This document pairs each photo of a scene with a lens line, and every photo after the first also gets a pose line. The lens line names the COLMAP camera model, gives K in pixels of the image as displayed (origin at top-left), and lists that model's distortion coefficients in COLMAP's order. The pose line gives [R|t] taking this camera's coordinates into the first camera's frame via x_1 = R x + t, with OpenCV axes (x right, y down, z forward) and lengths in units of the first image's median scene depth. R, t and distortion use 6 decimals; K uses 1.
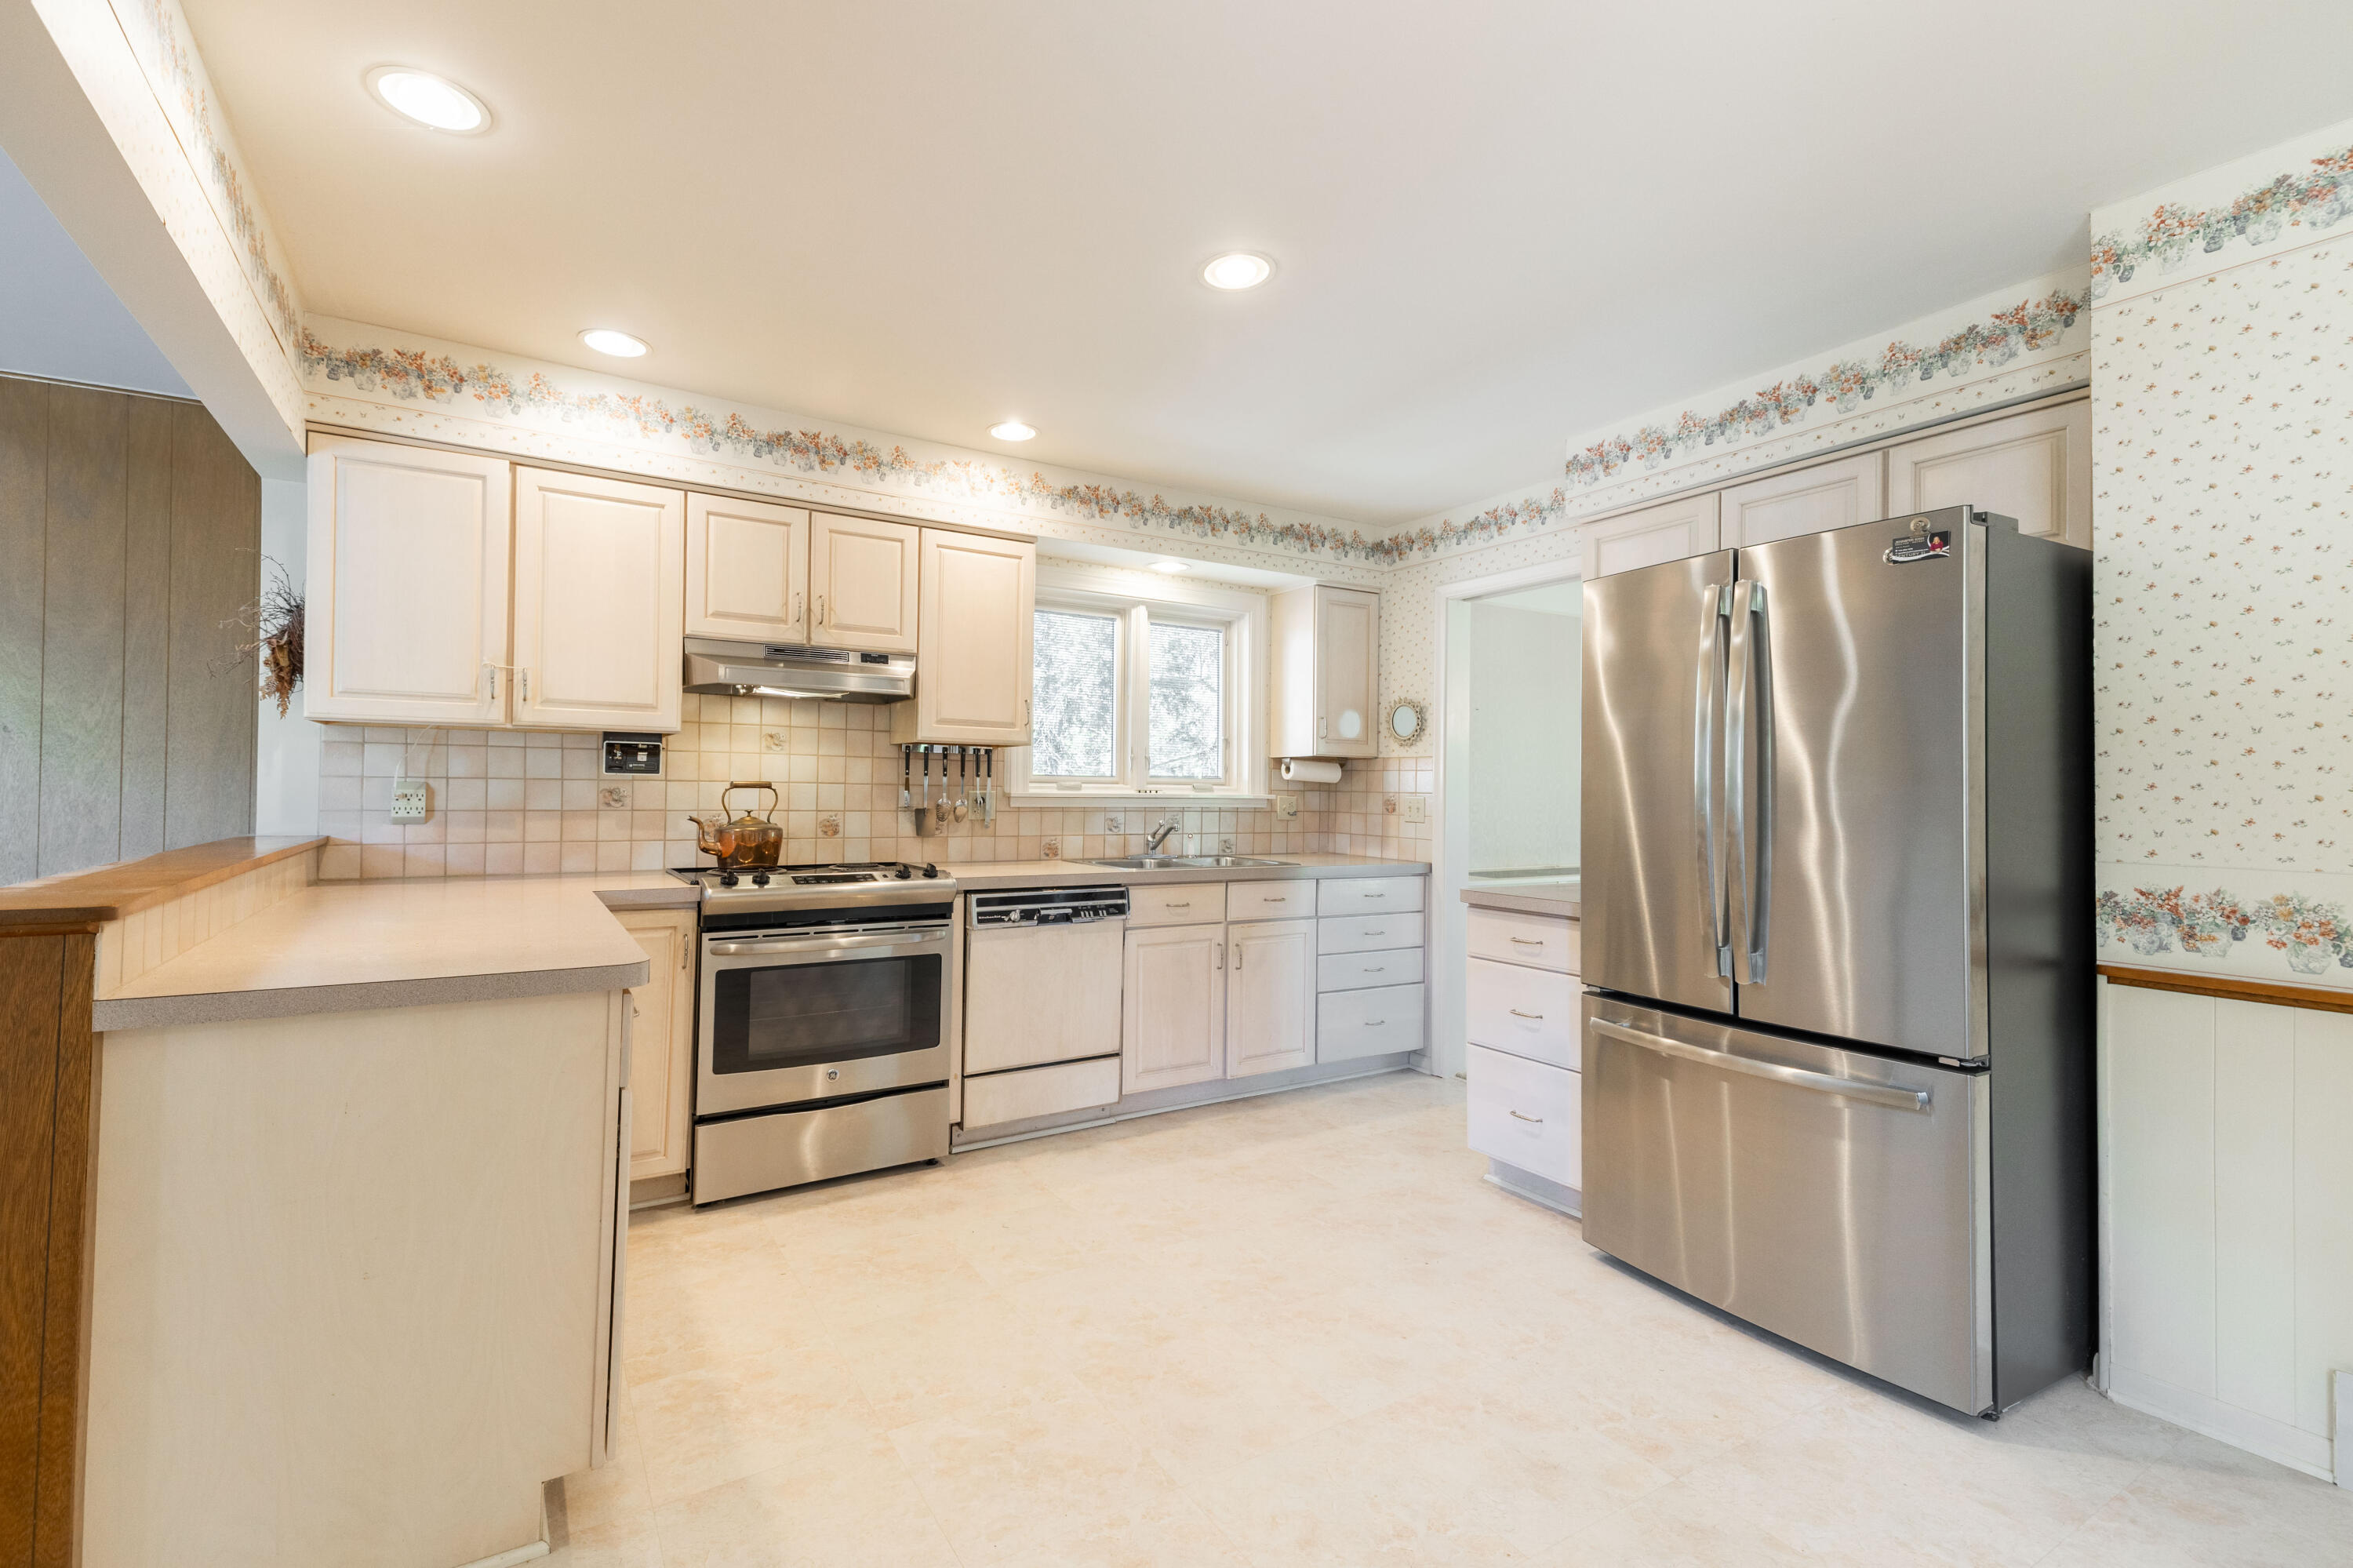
lens RADIAL K [[1019.2, 0, 1111.8], [0, 1019.2, 773.3], [0, 0, 1]] dist [0.036594, -0.000525]
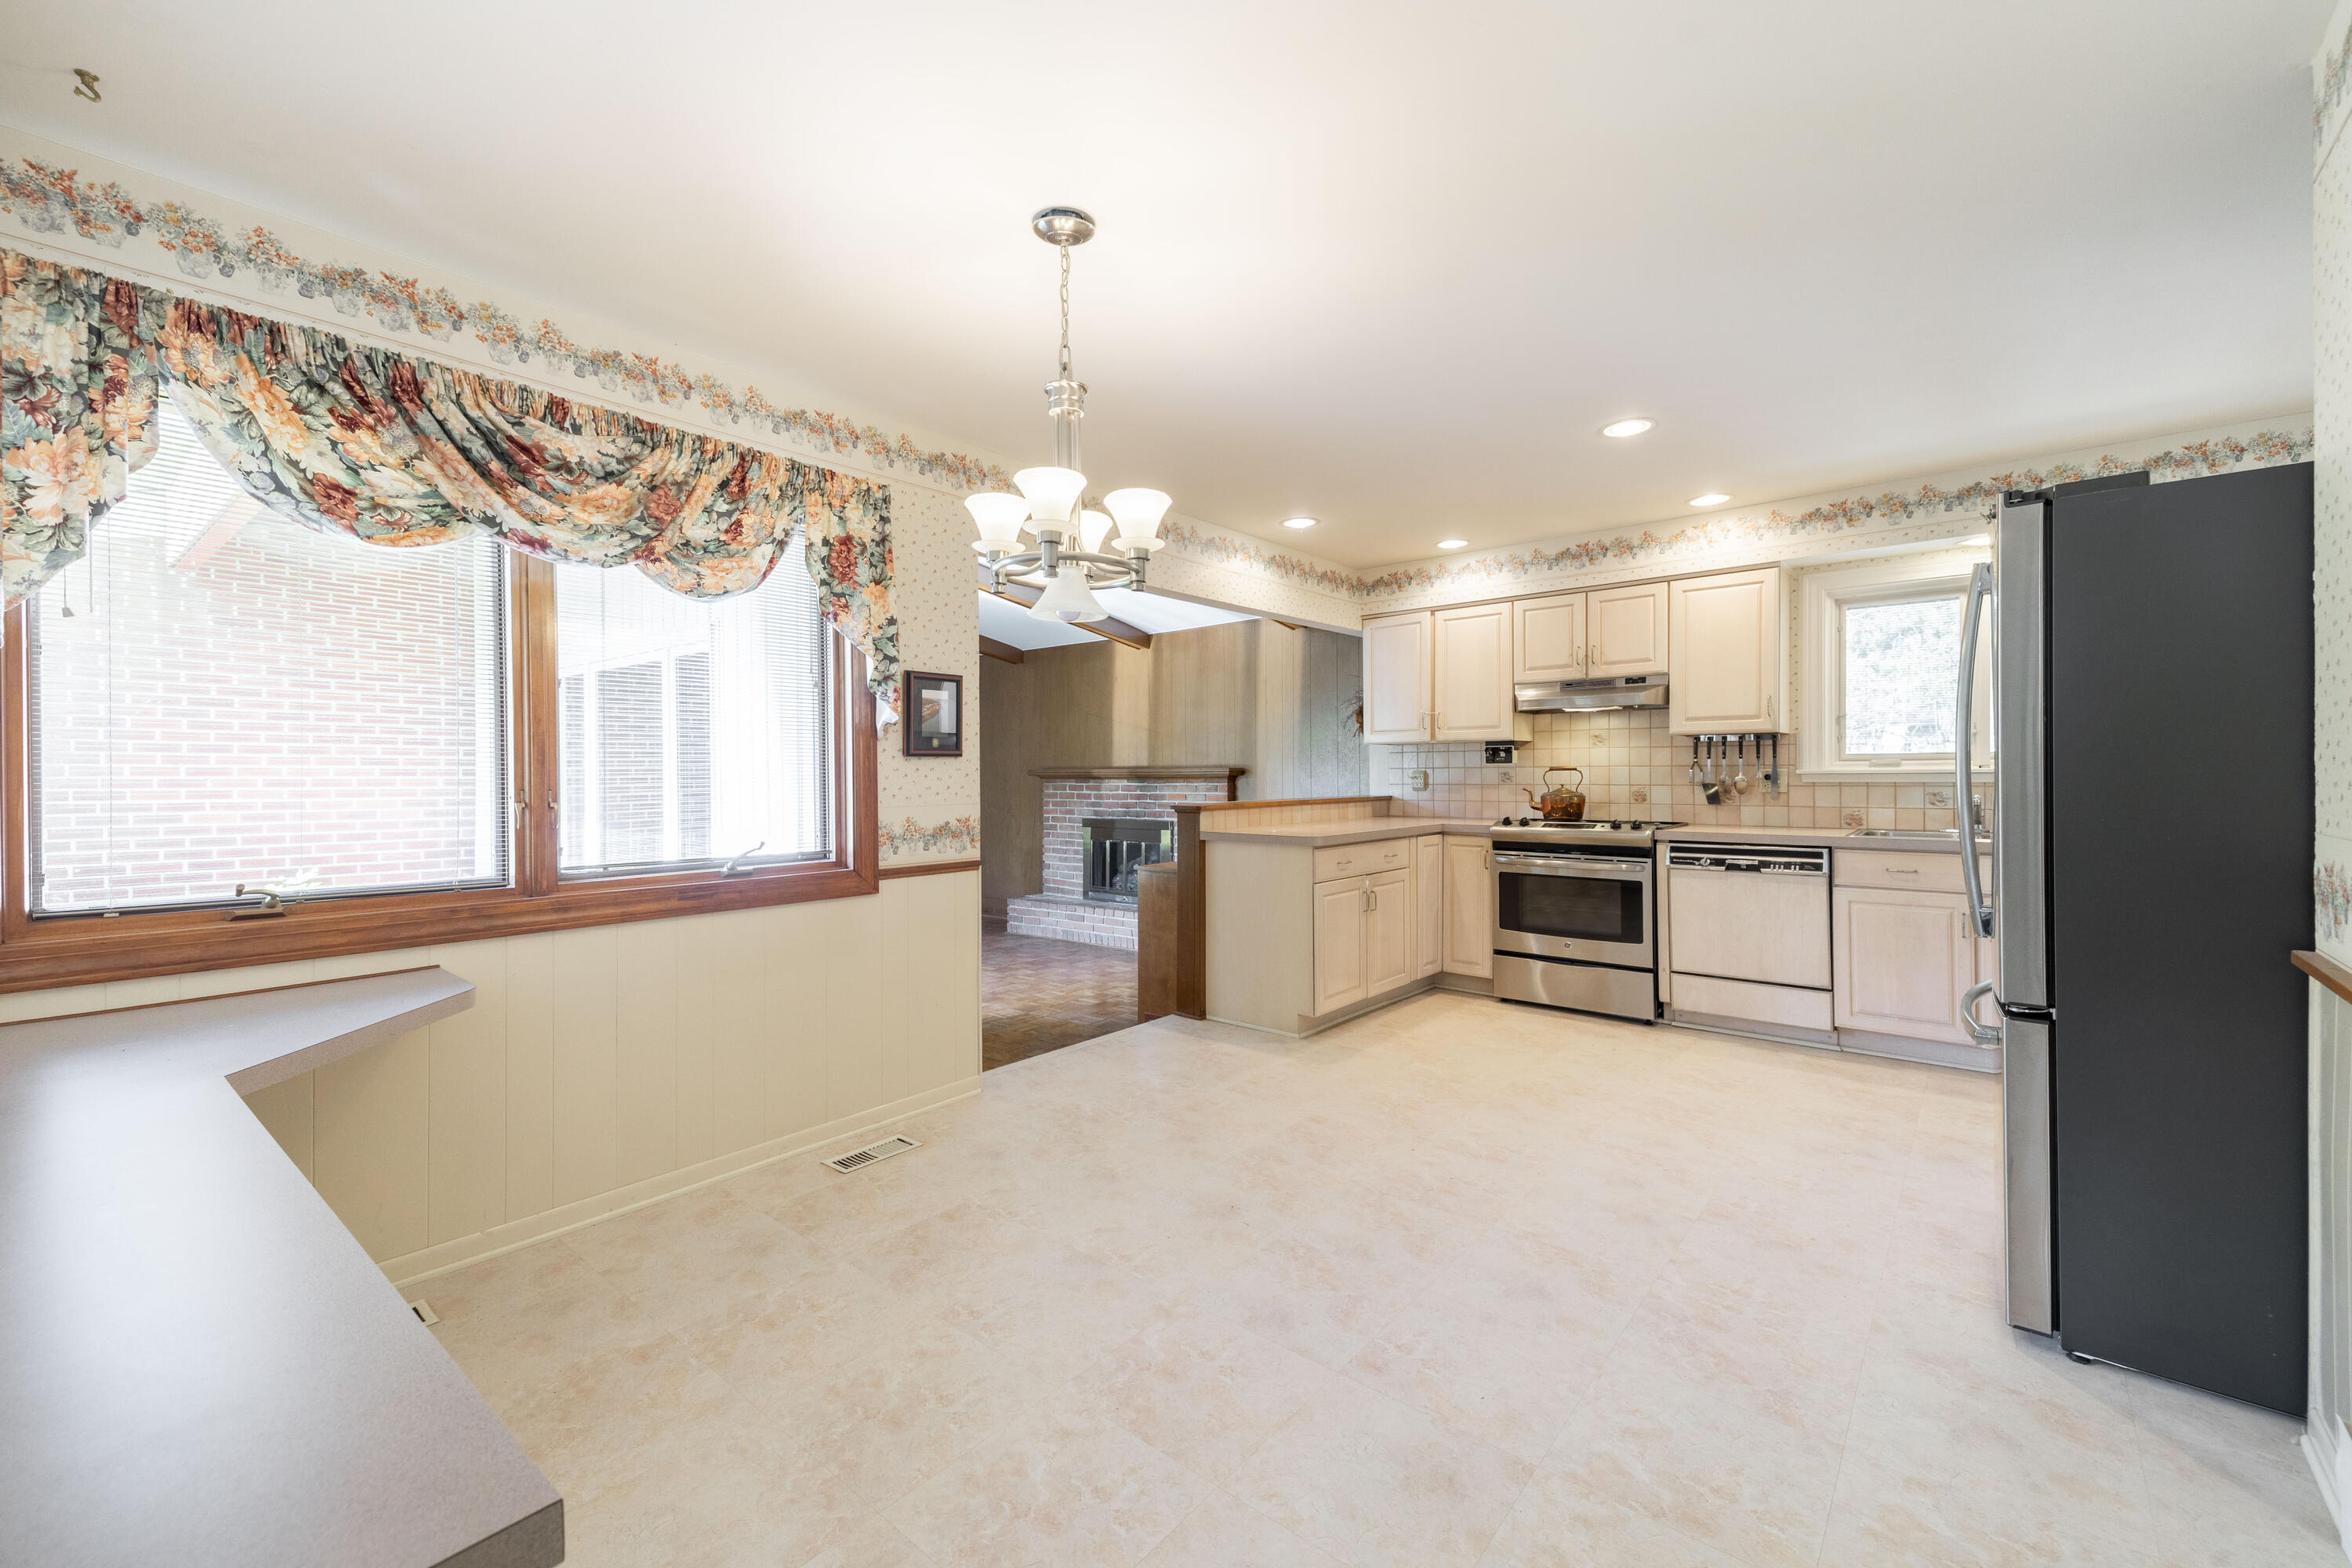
lens RADIAL K [[952.0, 0, 1176.9], [0, 952.0, 777.0], [0, 0, 1]] dist [0.054827, -0.020849]
pose [[0.333529, -0.010441, -0.942682, 0.850462], [0.027496, 0.999621, -0.001344, 0.009518], [0.942339, -0.025472, 0.333690, -0.082639]]
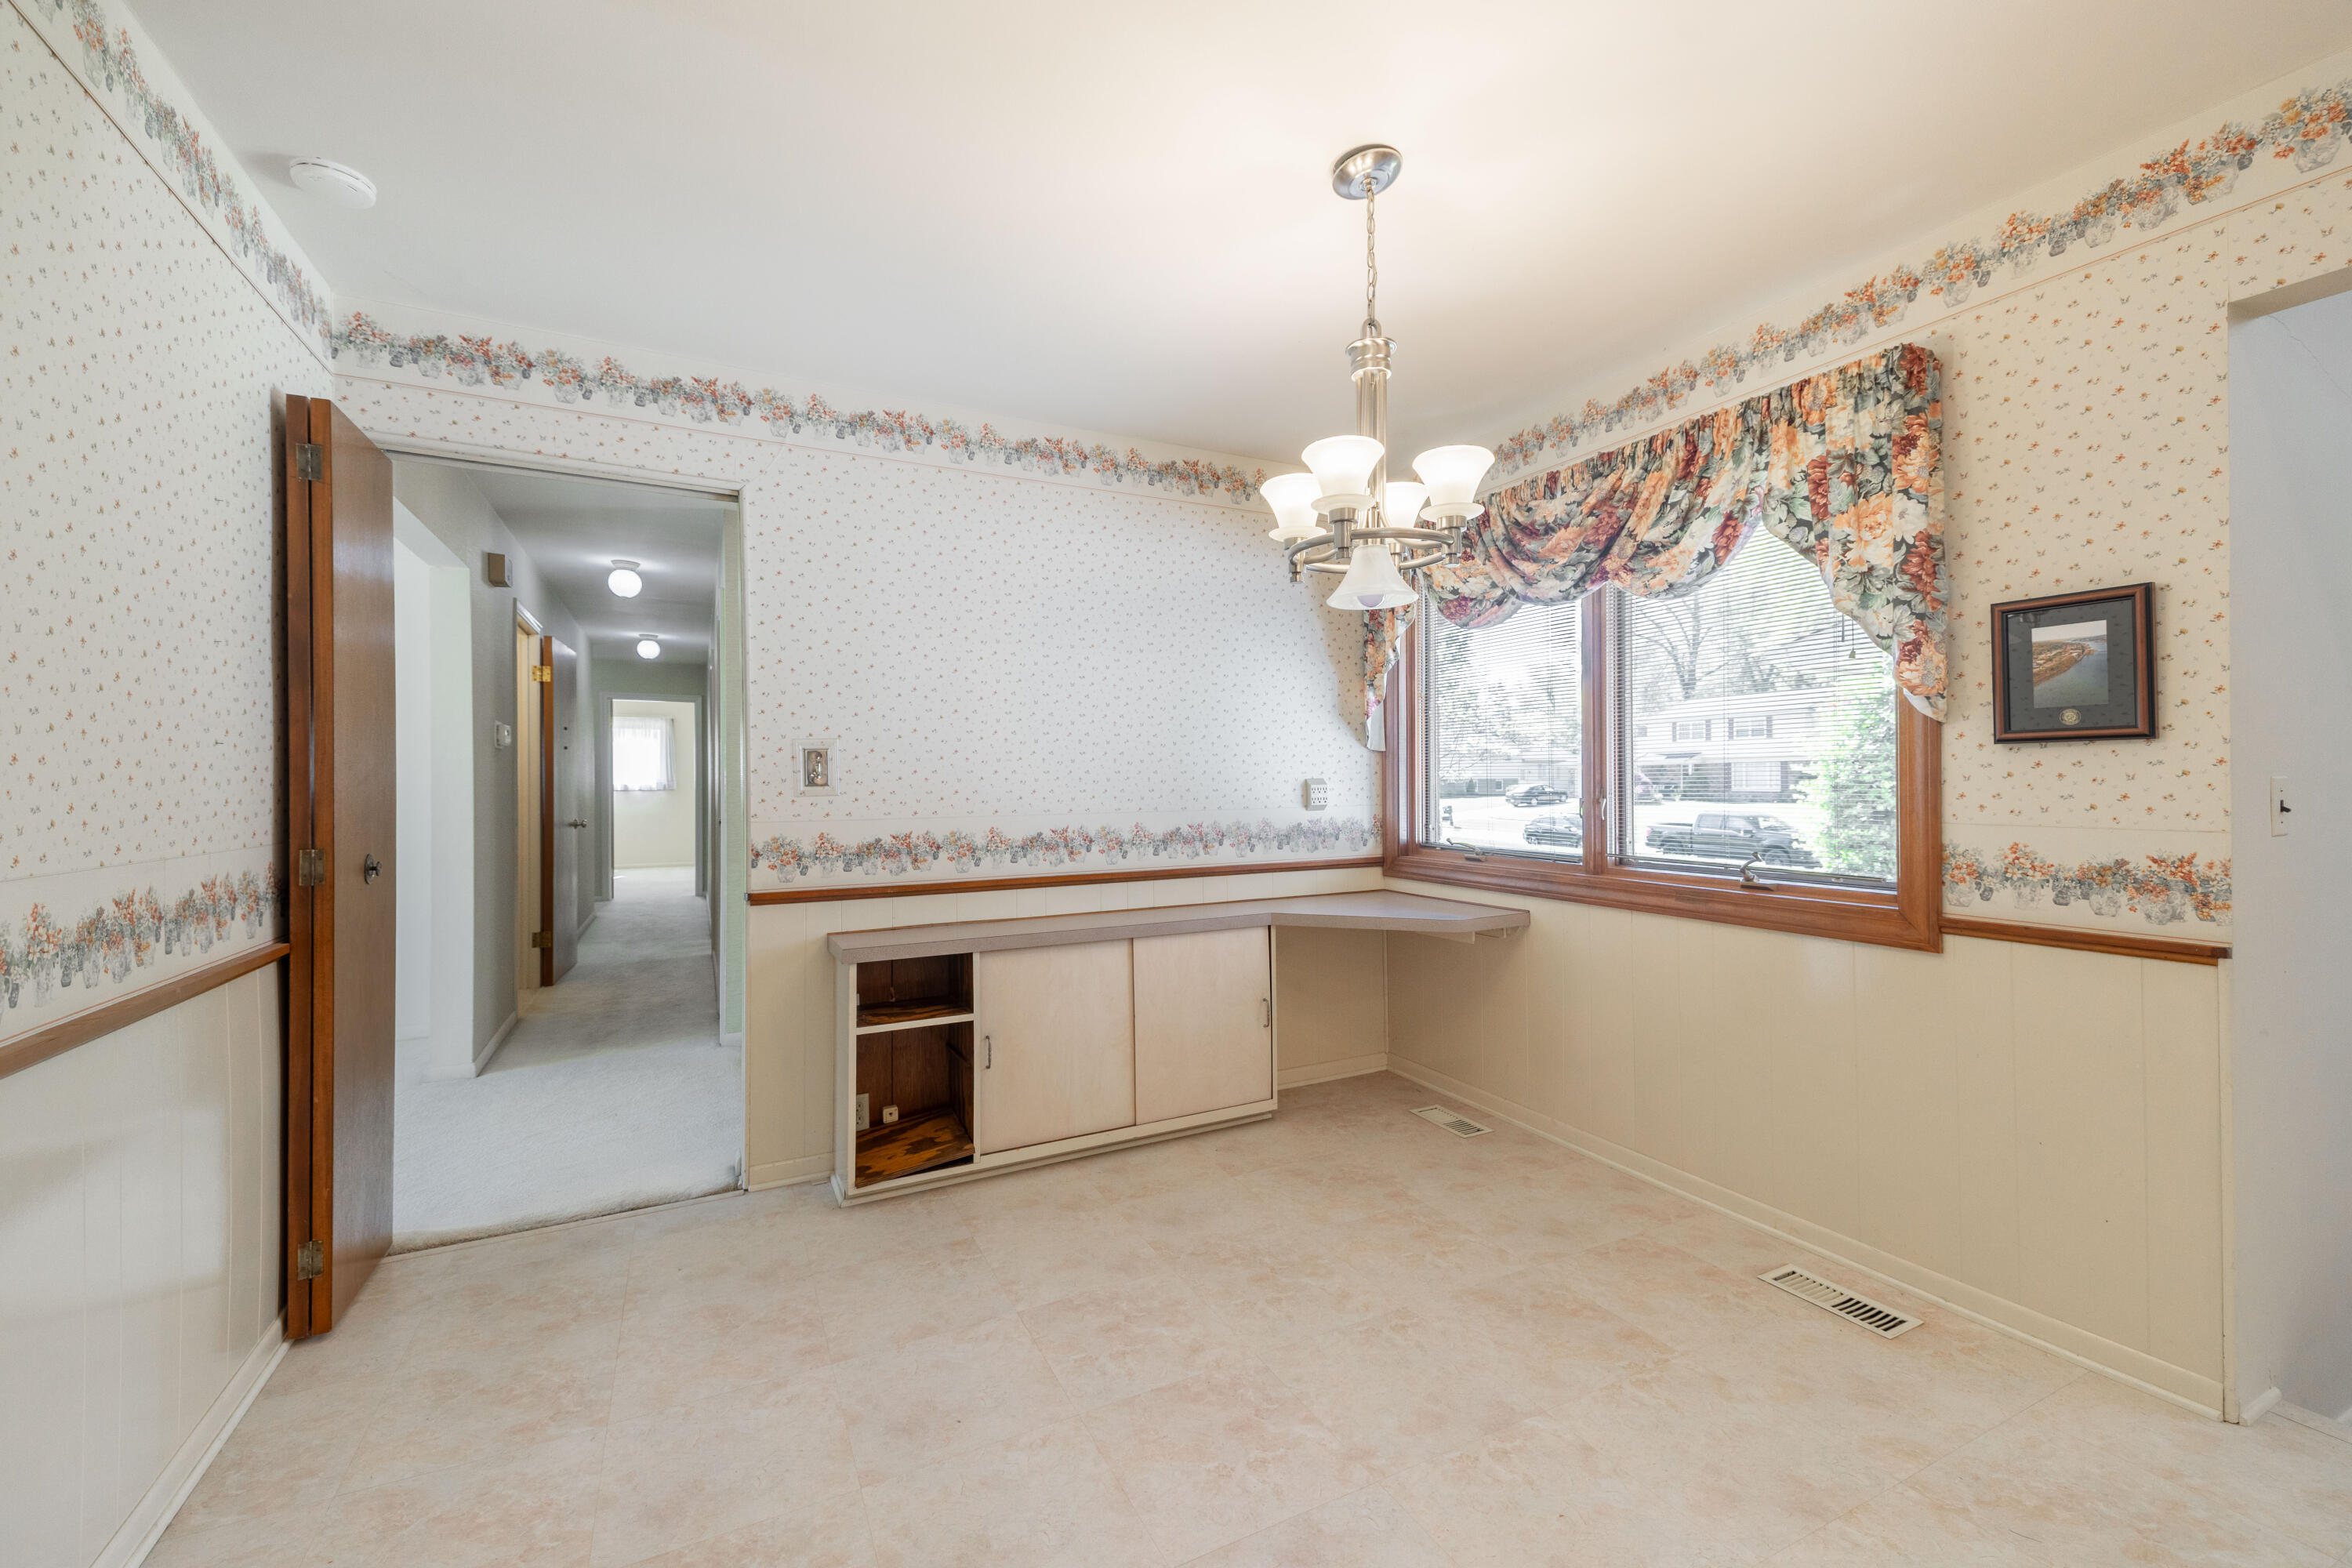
lens RADIAL K [[952.0, 0, 1176.9], [0, 952.0, 777.0], [0, 0, 1]] dist [0.054827, -0.020849]
pose [[-0.997705, -0.004373, 0.067570, 0.326835], [-0.005817, 0.999759, -0.021186, 0.016201], [-0.067461, -0.021530, -0.997490, 0.609156]]
